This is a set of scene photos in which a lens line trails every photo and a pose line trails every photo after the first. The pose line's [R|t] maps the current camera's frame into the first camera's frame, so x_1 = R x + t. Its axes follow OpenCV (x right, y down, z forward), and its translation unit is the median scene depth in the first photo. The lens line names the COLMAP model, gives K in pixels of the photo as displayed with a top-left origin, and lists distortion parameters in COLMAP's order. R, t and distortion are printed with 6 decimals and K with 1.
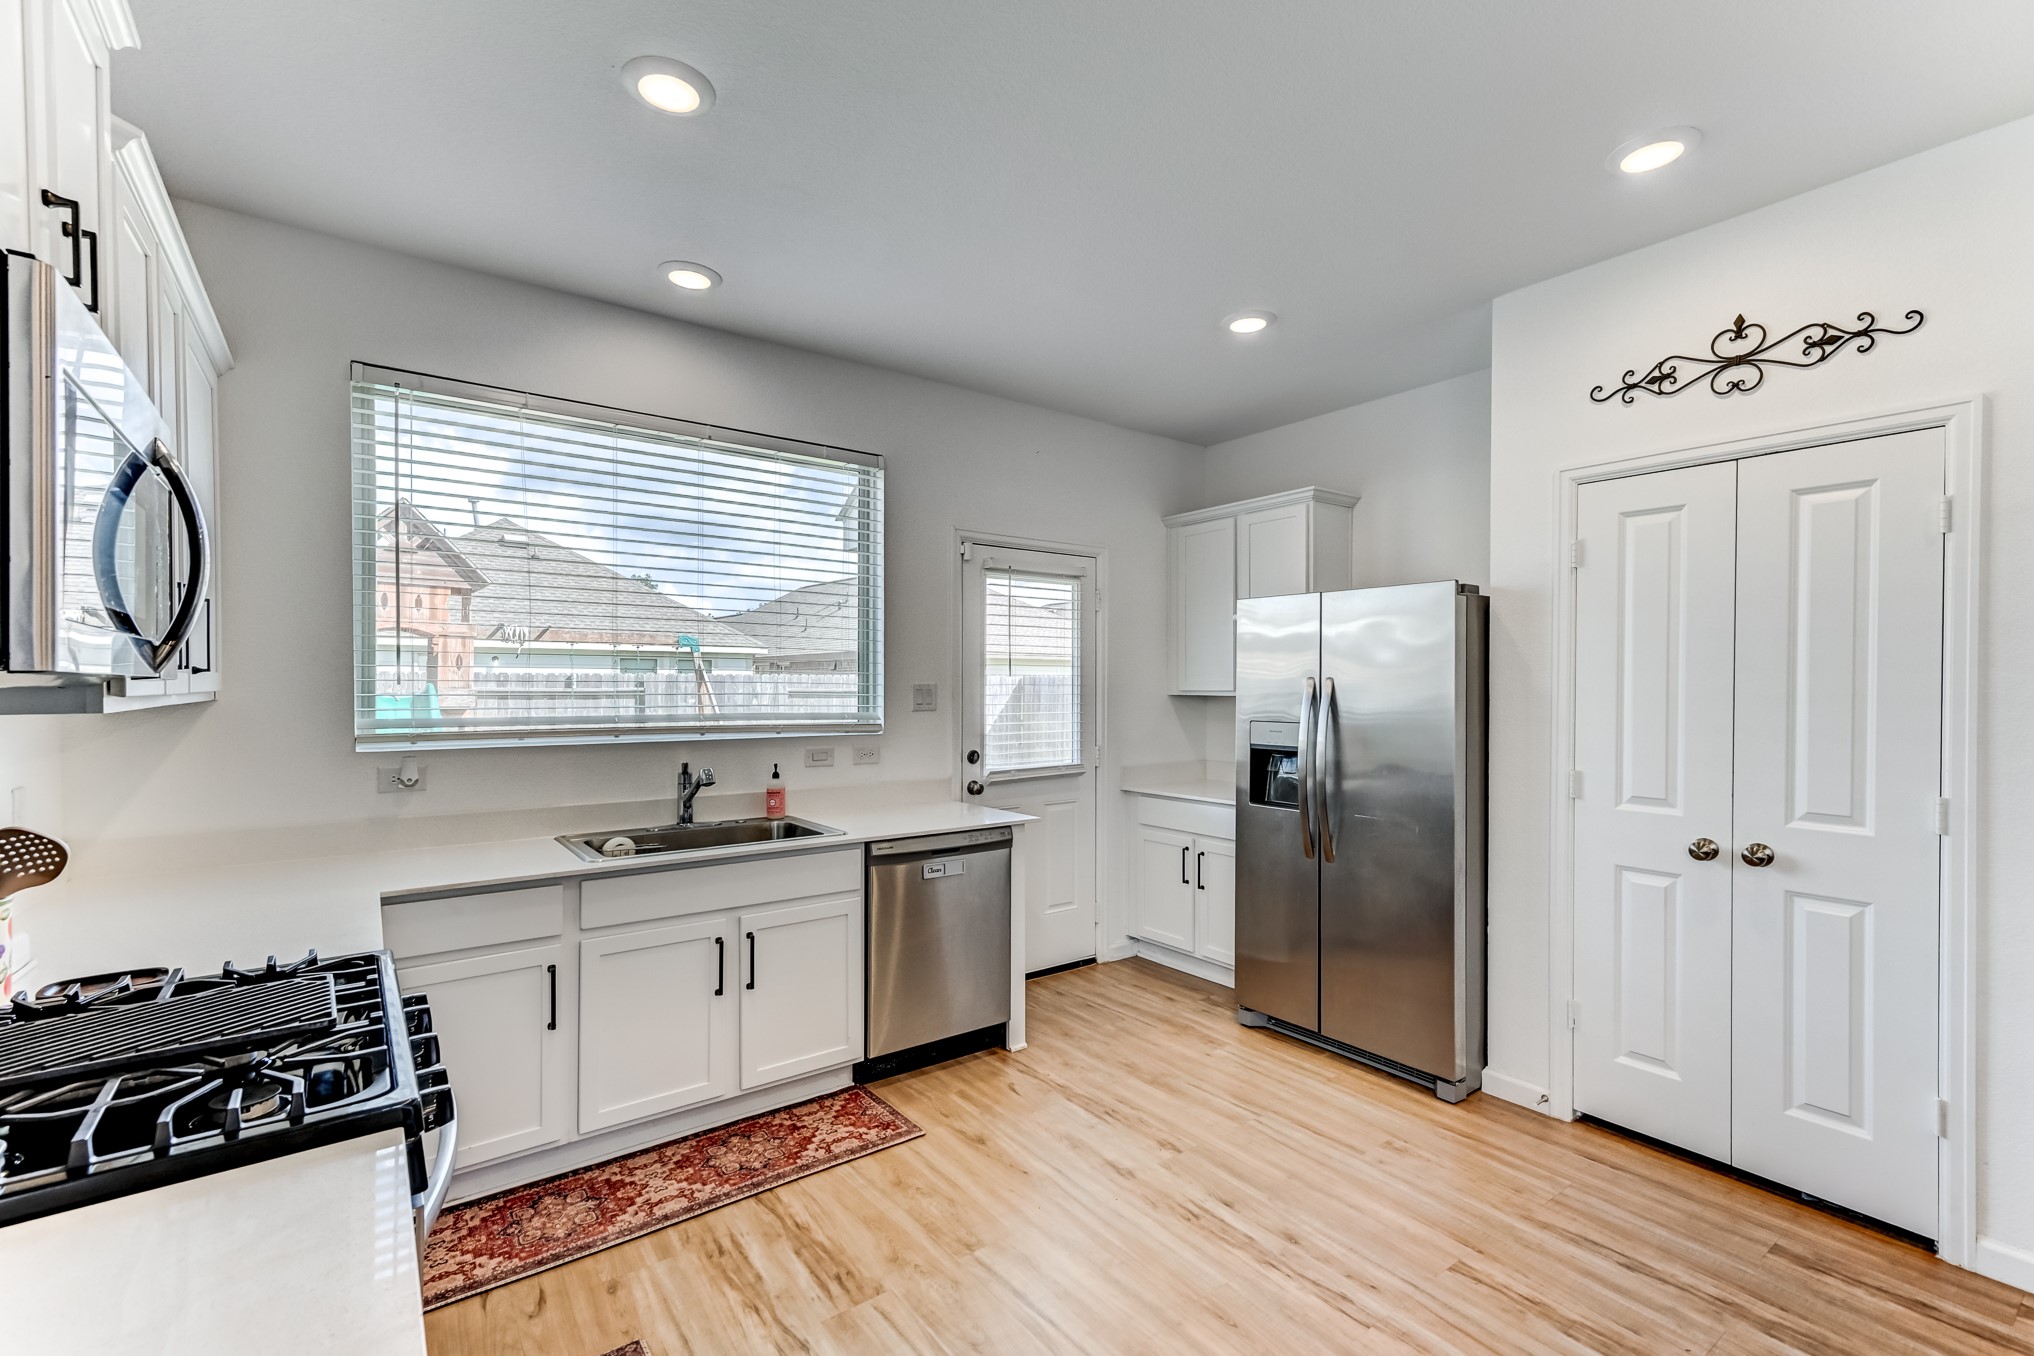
lens RADIAL K [[890.4, 0, 1025.1], [0, 890.4, 686.7], [0, 0, 1]] dist [0.014387, 0.000195]
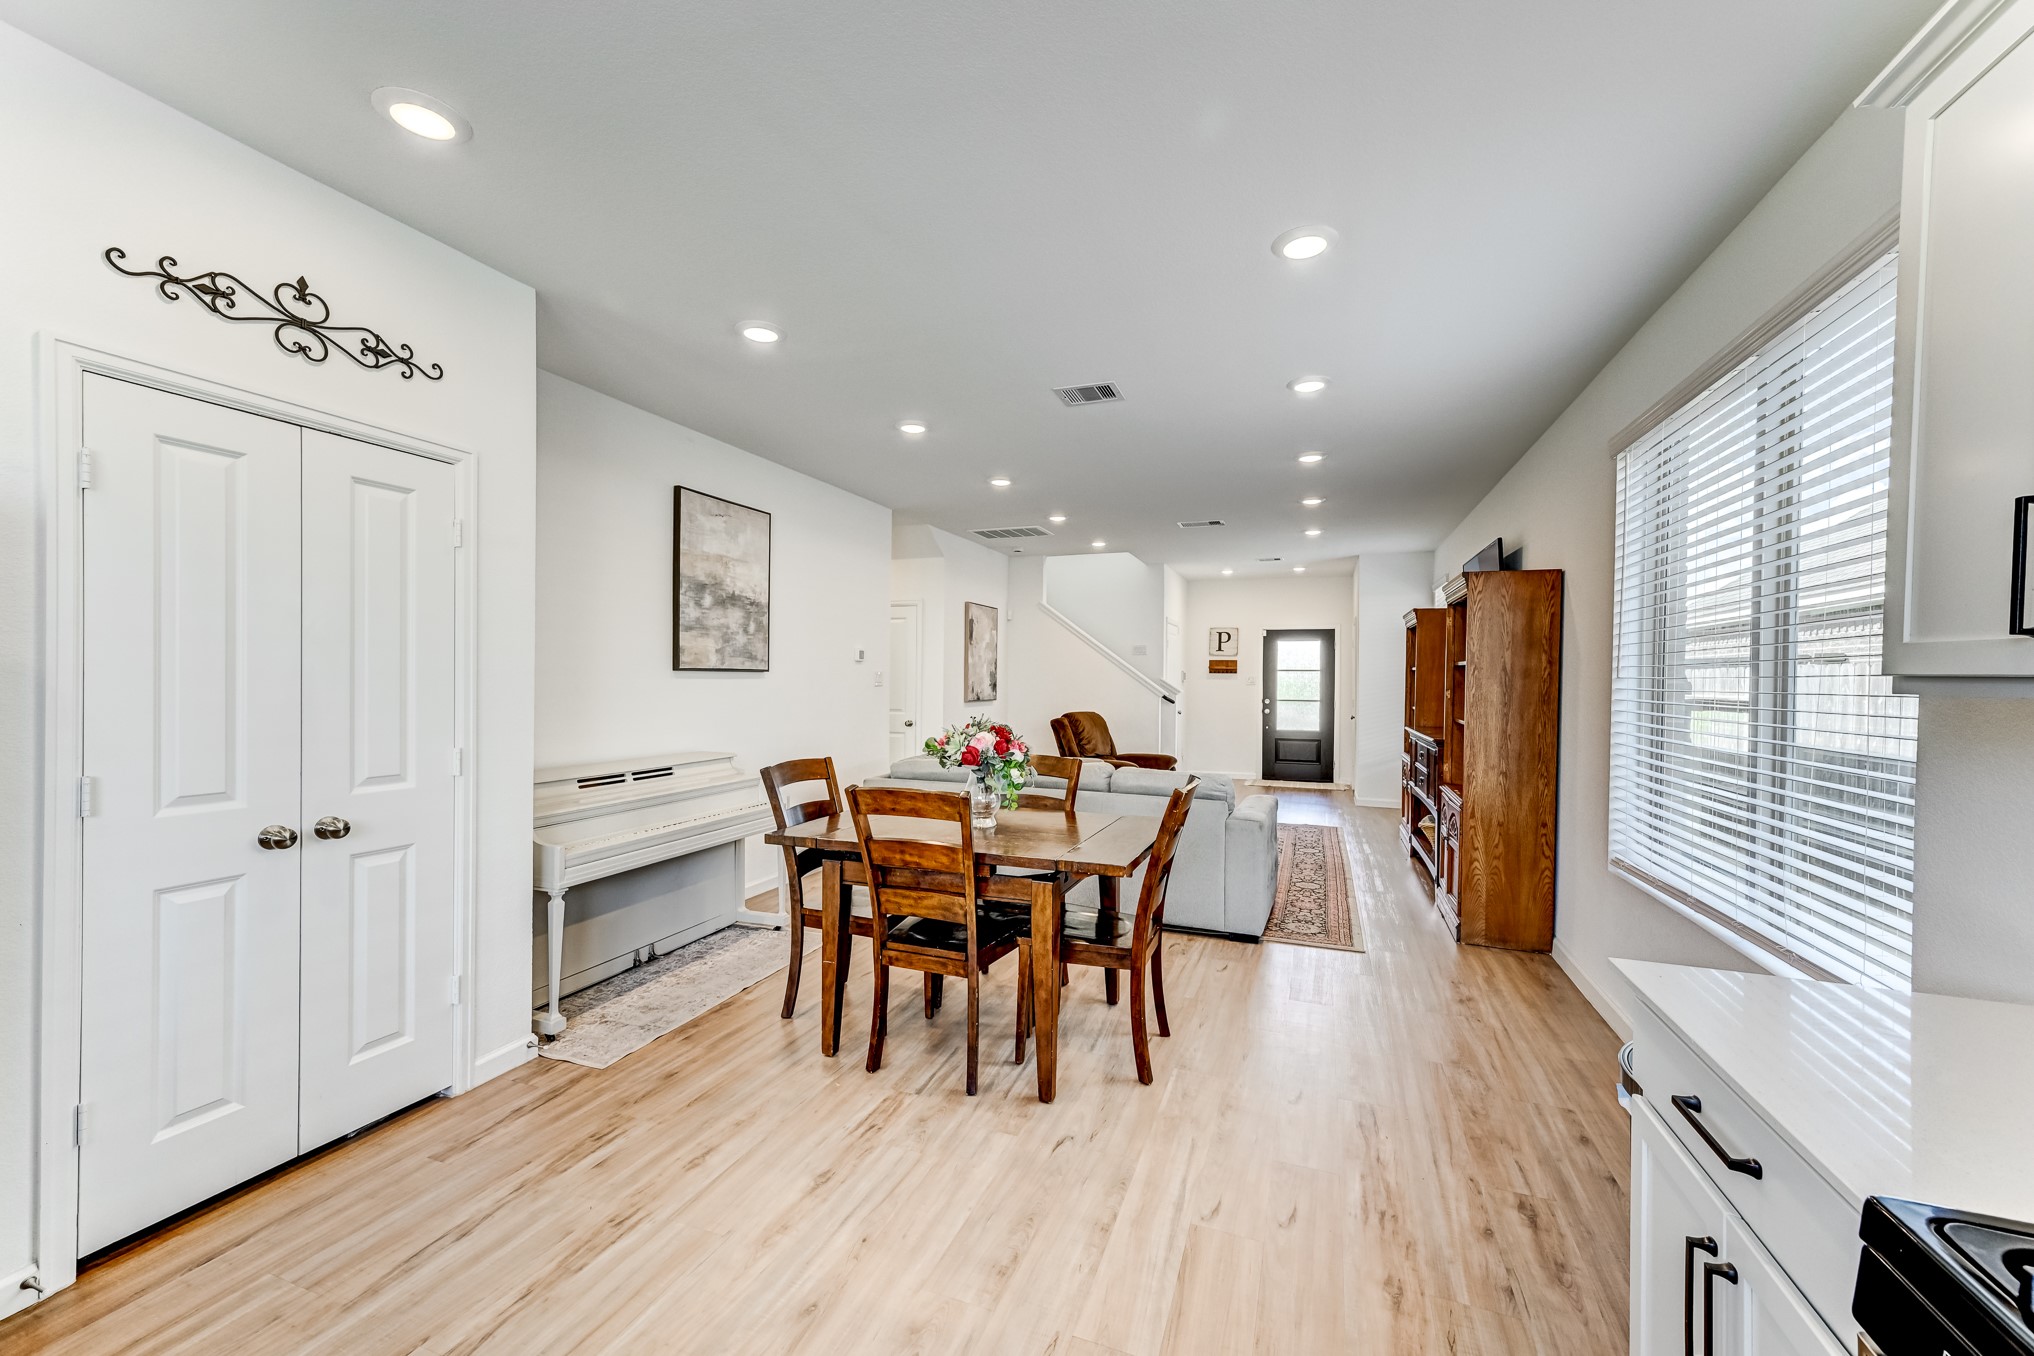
lens RADIAL K [[793.0, 0, 1018.7], [0, 793.0, 684.7], [0, 0, 1]] dist [0.009115, 0.000111]
pose [[-0.537055, -0.016186, 0.843392, -0.323593], [-0.008984, 0.999869, 0.013468, 0.005942], [-0.843500, -0.000344, -0.537130, 0.748499]]
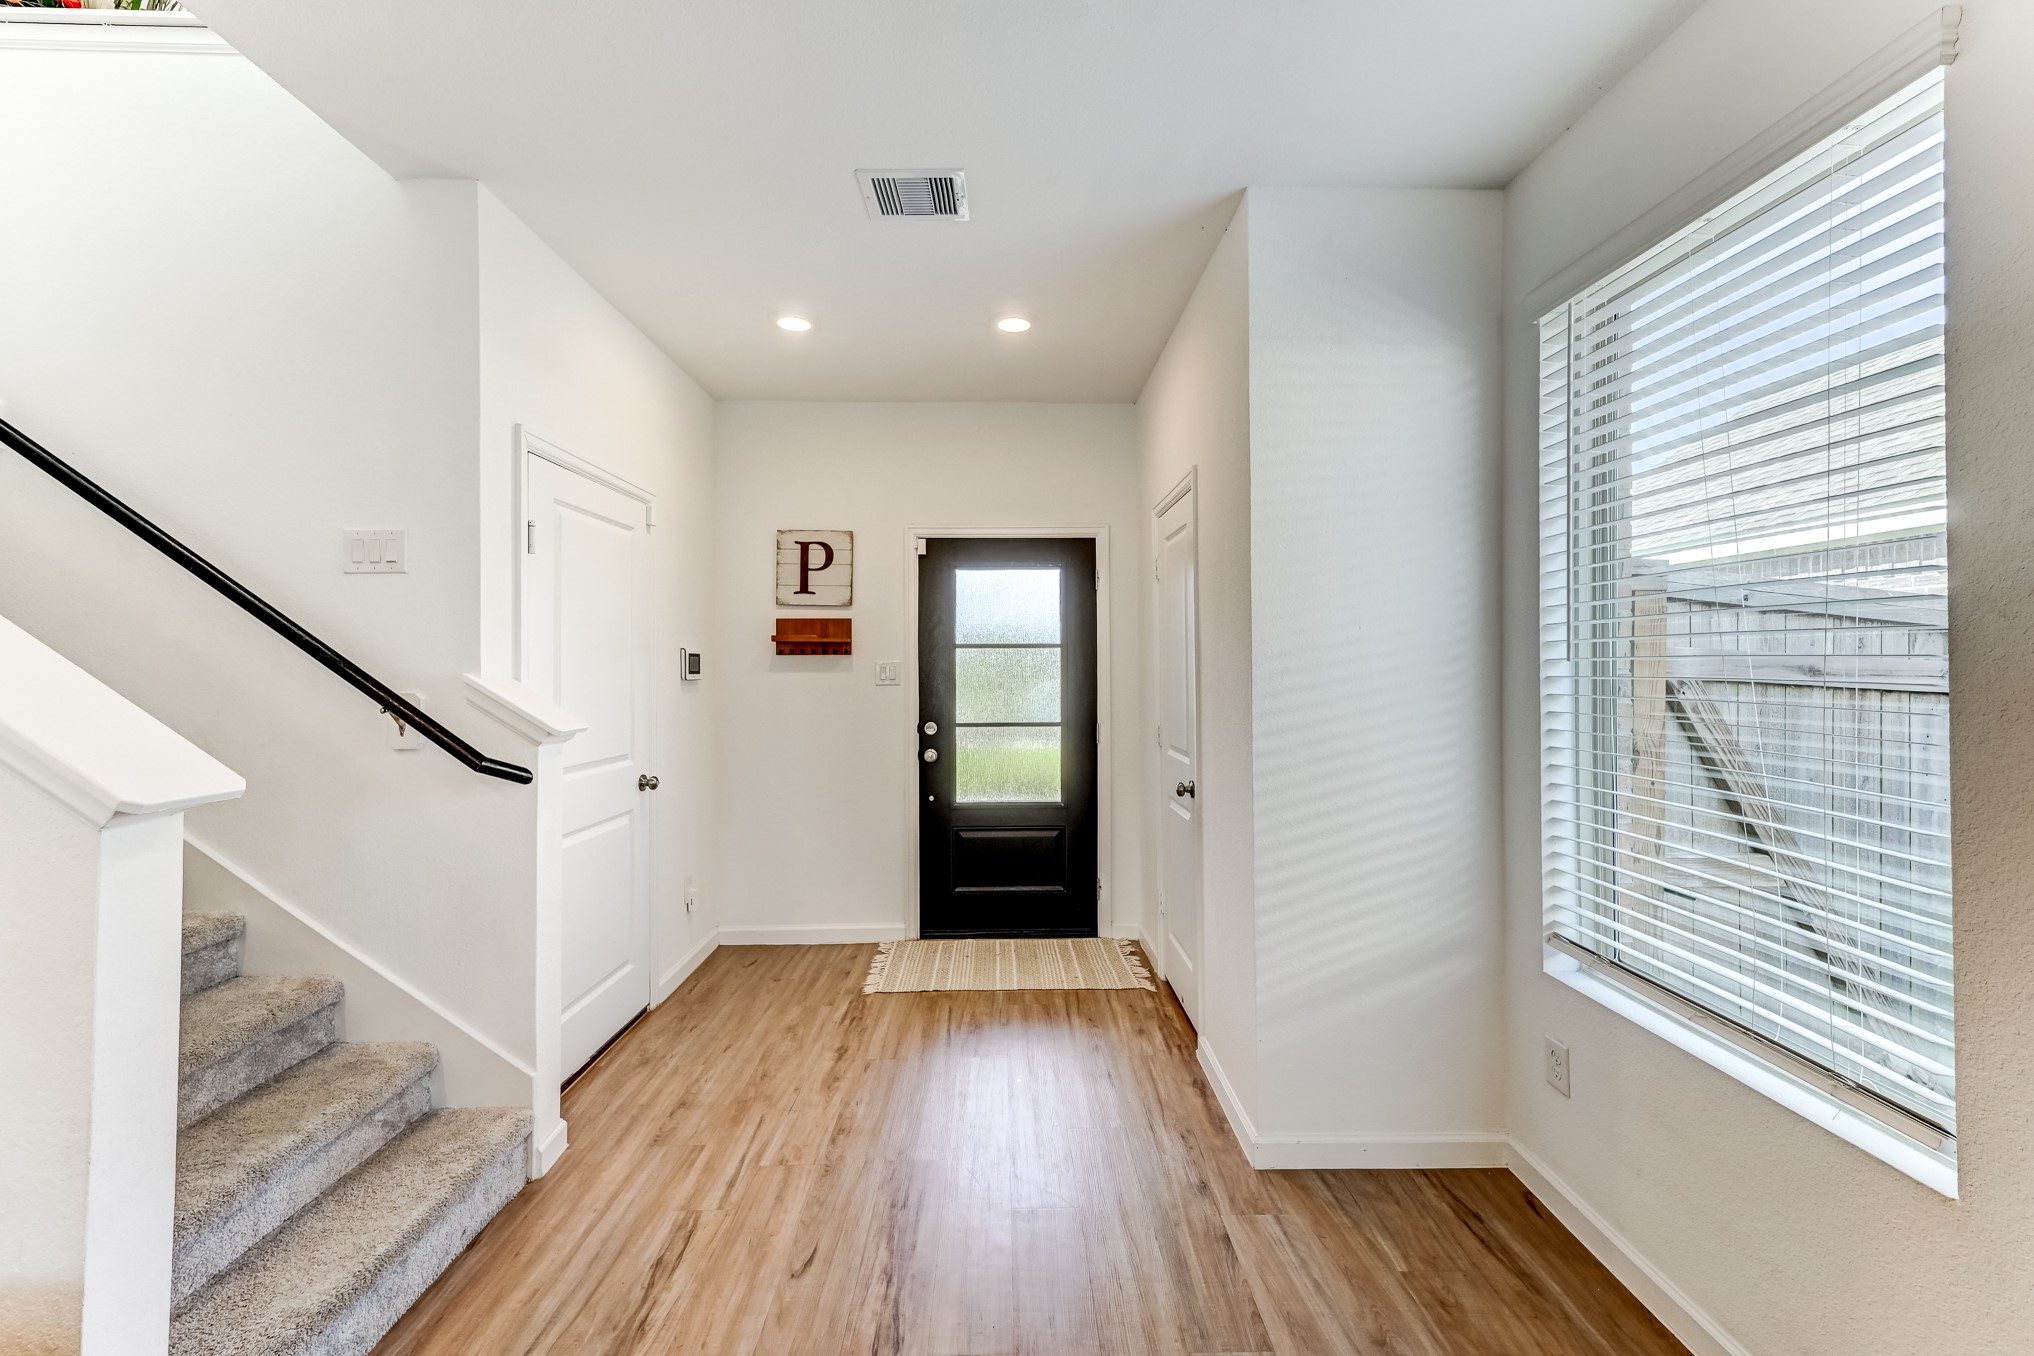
lens RADIAL K [[792.0, 0, 1014.8], [0, 792.0, 664.3], [0, 0, 1]] dist [0.009923, 0.000023]
pose [[-0.812048, -0.000092, 0.583591, 1.327869], [0.001841, 0.999995, 0.002720, 0.007508], [-0.583588, 0.003283, -0.812043, -1.277674]]
